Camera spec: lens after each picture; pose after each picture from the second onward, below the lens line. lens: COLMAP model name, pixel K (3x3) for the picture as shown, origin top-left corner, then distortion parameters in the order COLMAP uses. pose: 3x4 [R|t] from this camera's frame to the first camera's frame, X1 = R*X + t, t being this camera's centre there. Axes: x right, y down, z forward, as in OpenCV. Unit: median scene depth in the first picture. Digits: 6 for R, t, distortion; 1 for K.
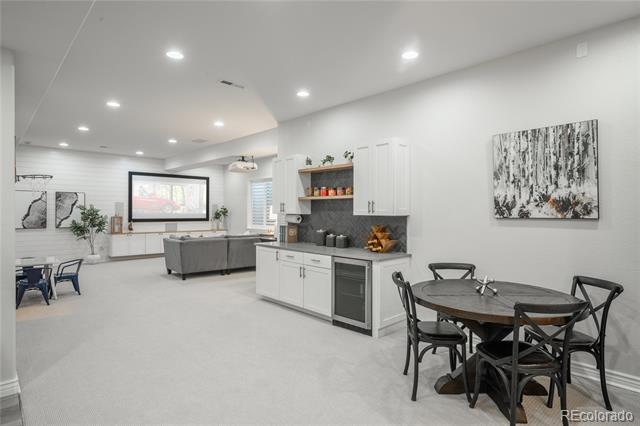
lens RADIAL K [[359.0, 0, 320.7], [0, 359.0, 211.0], [0, 0, 1]] dist [-0.003990, 0.000586]
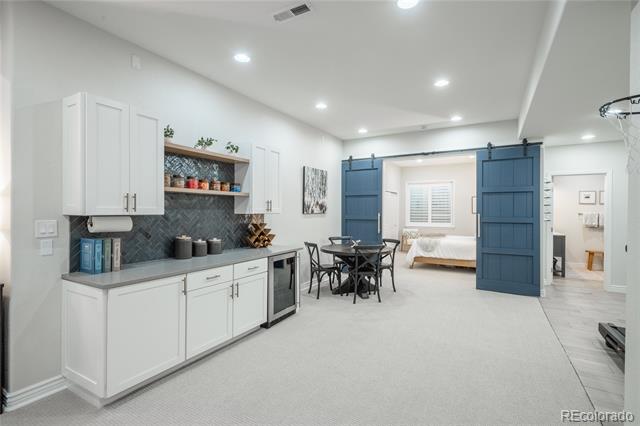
lens RADIAL K [[304.5, 0, 321.8], [0, 304.5, 212.7], [0, 0, 1]] dist [-0.002691, -0.000867]
pose [[-0.301378, -0.017731, 0.953340, -0.947583], [-0.010060, 0.999831, 0.015415, -0.008079], [-0.953452, -0.004945, -0.301505, 1.344748]]
